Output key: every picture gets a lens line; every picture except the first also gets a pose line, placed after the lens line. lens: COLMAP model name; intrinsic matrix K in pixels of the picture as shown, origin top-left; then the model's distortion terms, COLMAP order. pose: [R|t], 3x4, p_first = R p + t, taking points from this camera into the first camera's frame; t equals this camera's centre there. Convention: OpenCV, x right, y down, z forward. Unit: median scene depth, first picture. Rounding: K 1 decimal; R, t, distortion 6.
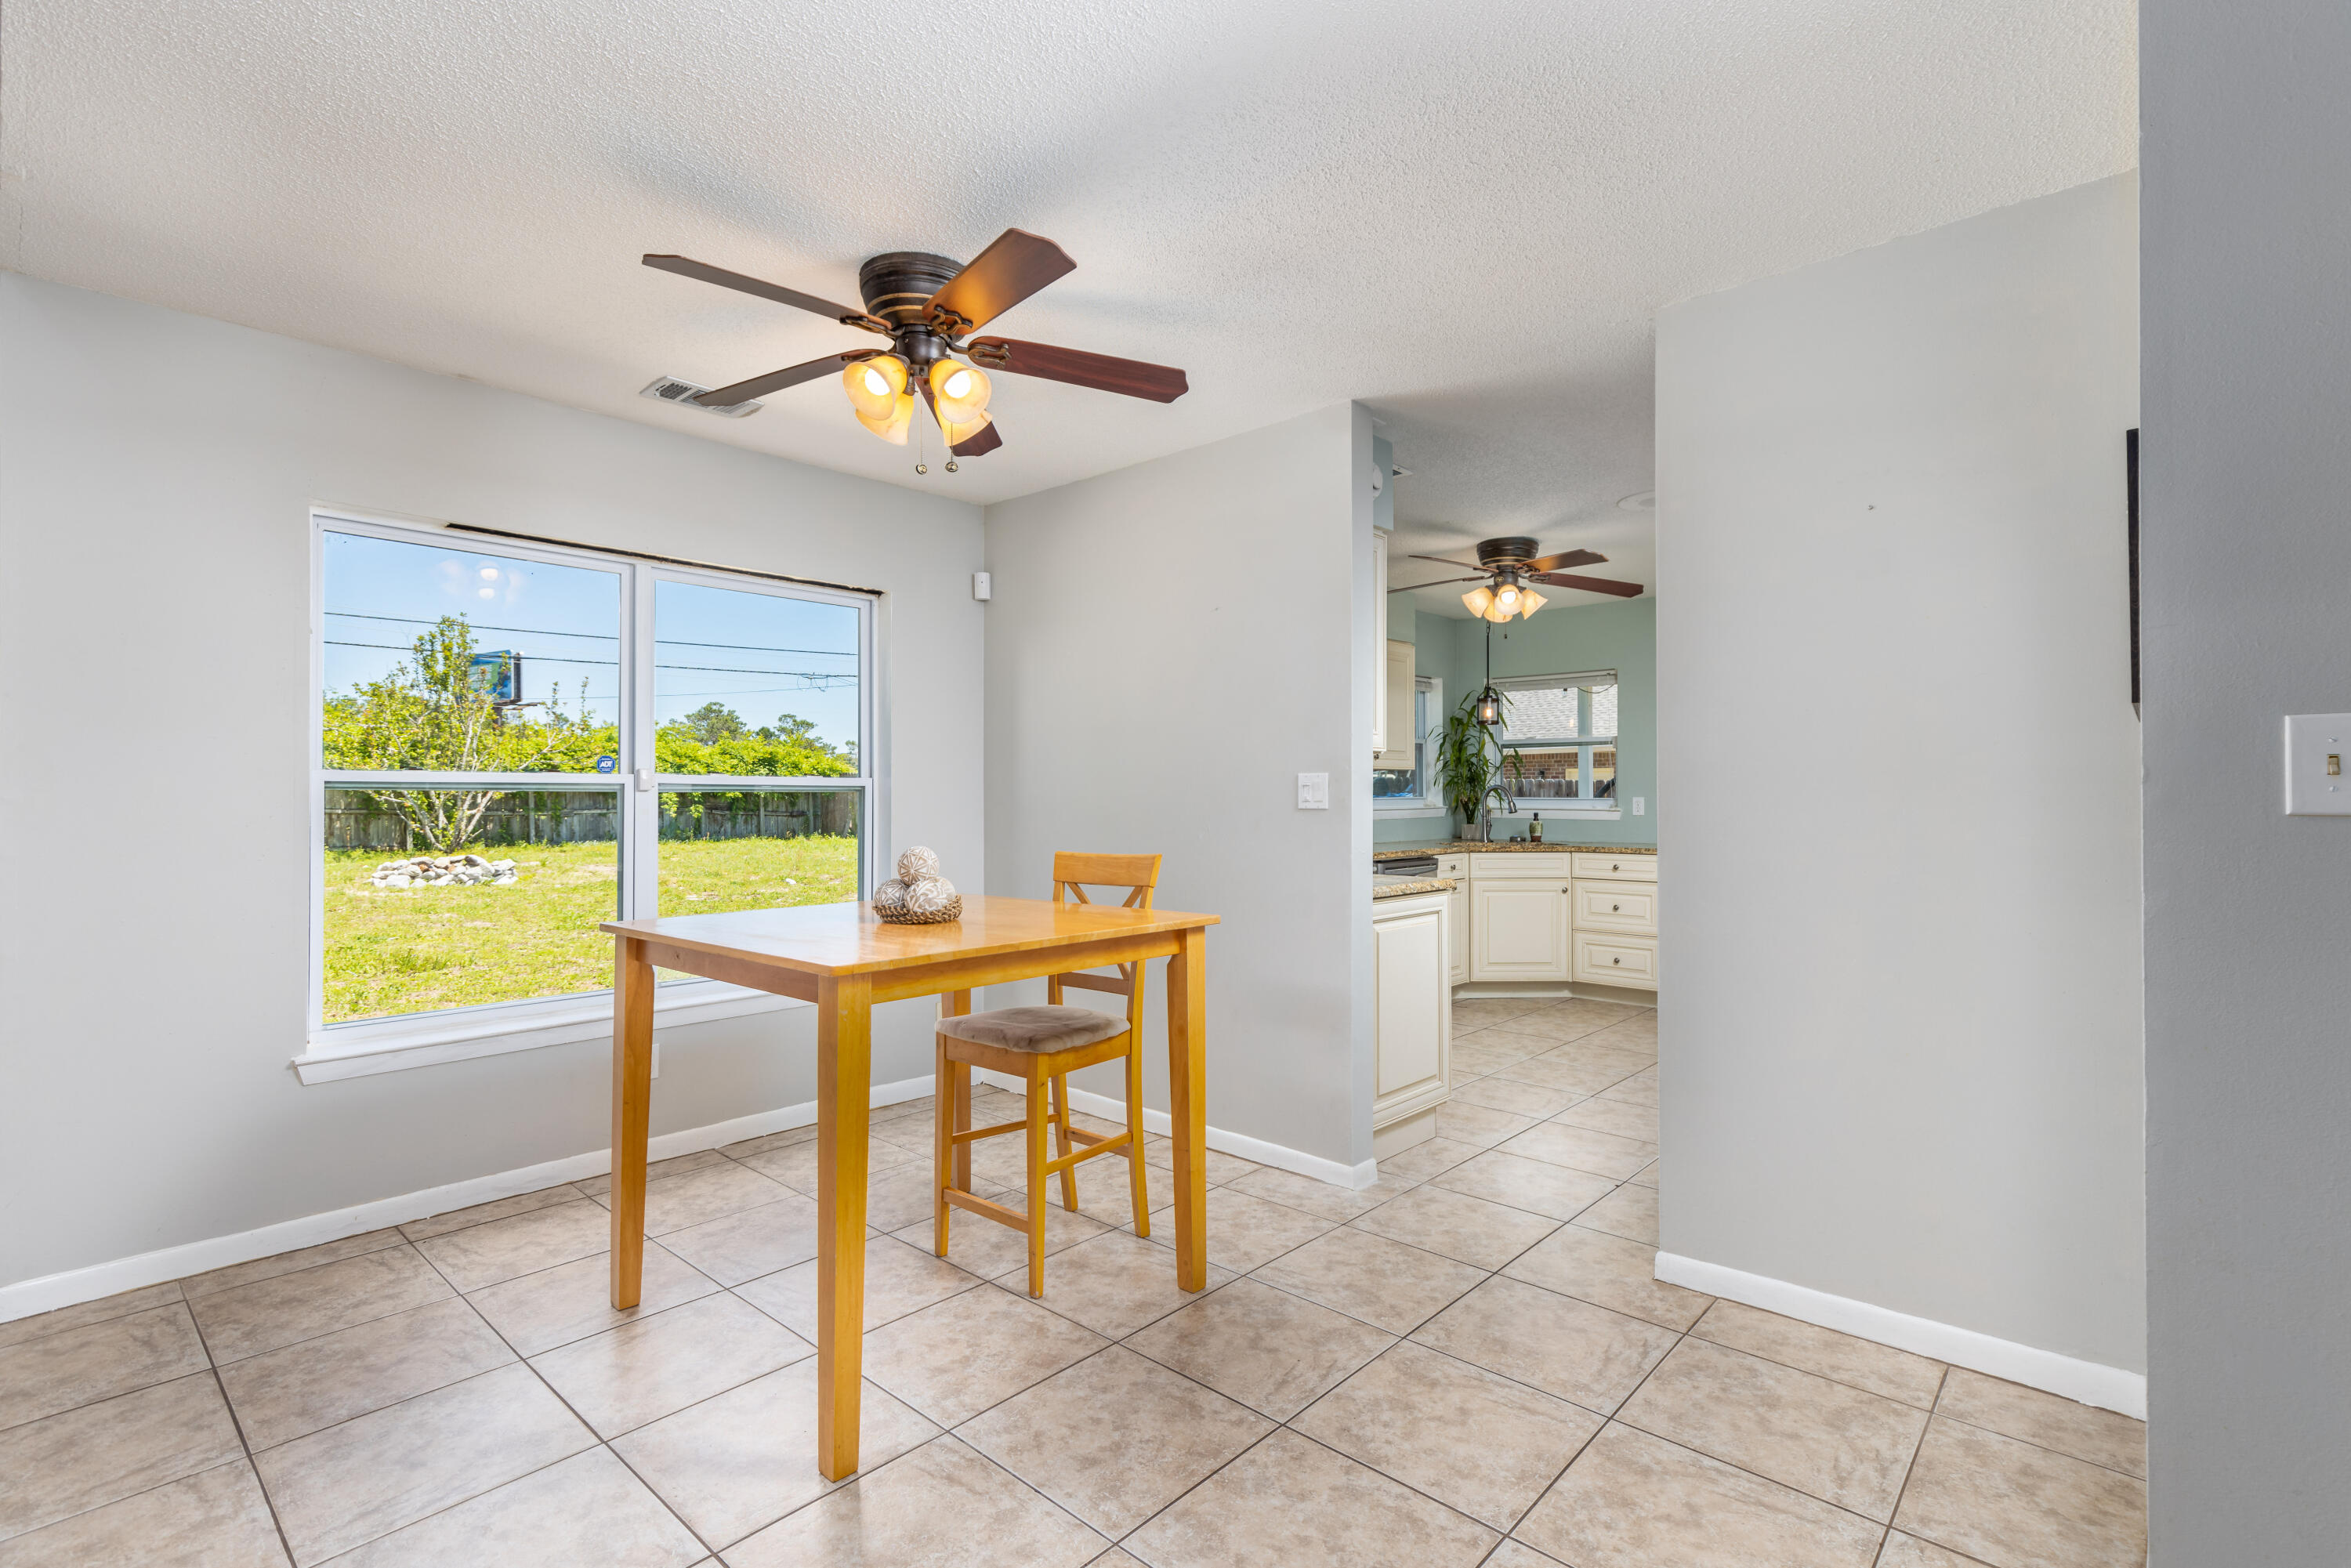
lens RADIAL K [[1066.7, 0, 1134.4], [0, 1066.7, 775.1], [0, 0, 1]] dist [0.008819, -0.002742]
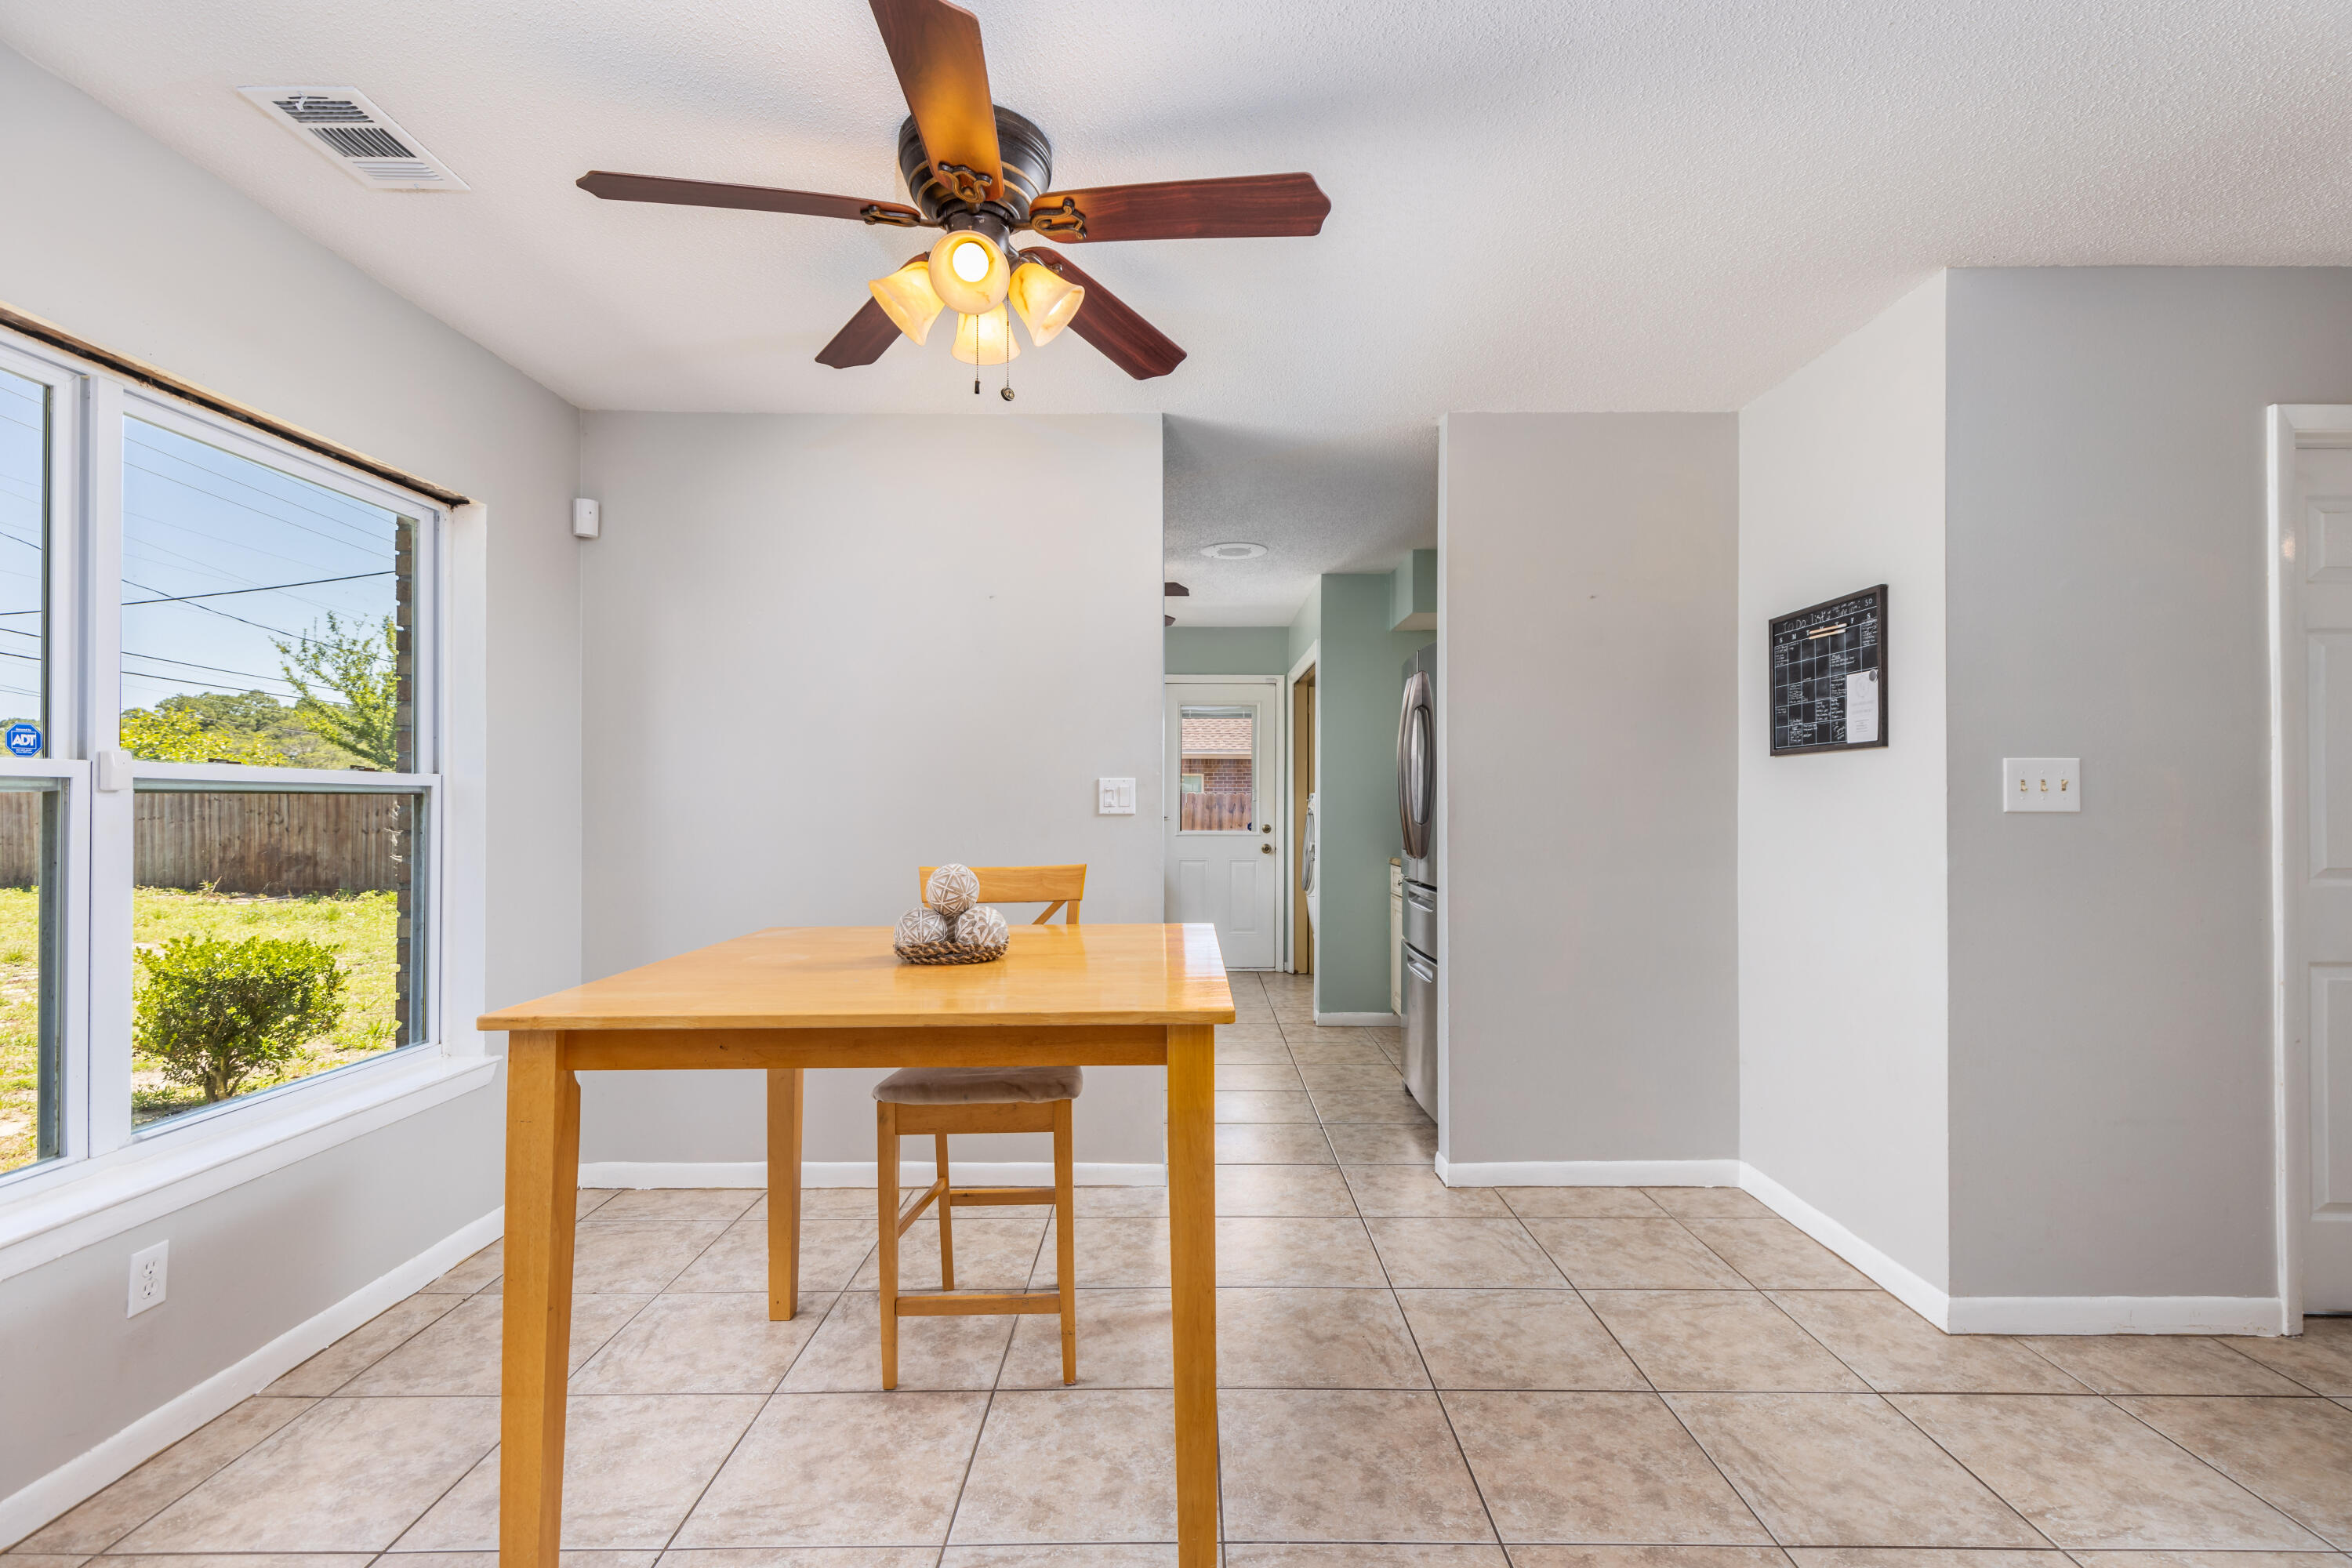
lens RADIAL K [[1067.2, 0, 1169.5], [0, 1067.2, 780.7], [0, 0, 1]] dist [0.008819, -0.002742]
pose [[0.733149, 0.013012, 0.679943, -0.269909], [-0.013944, 0.999894, -0.004101, 0.002529], [-0.679925, -0.006475, 0.733253, 0.137120]]
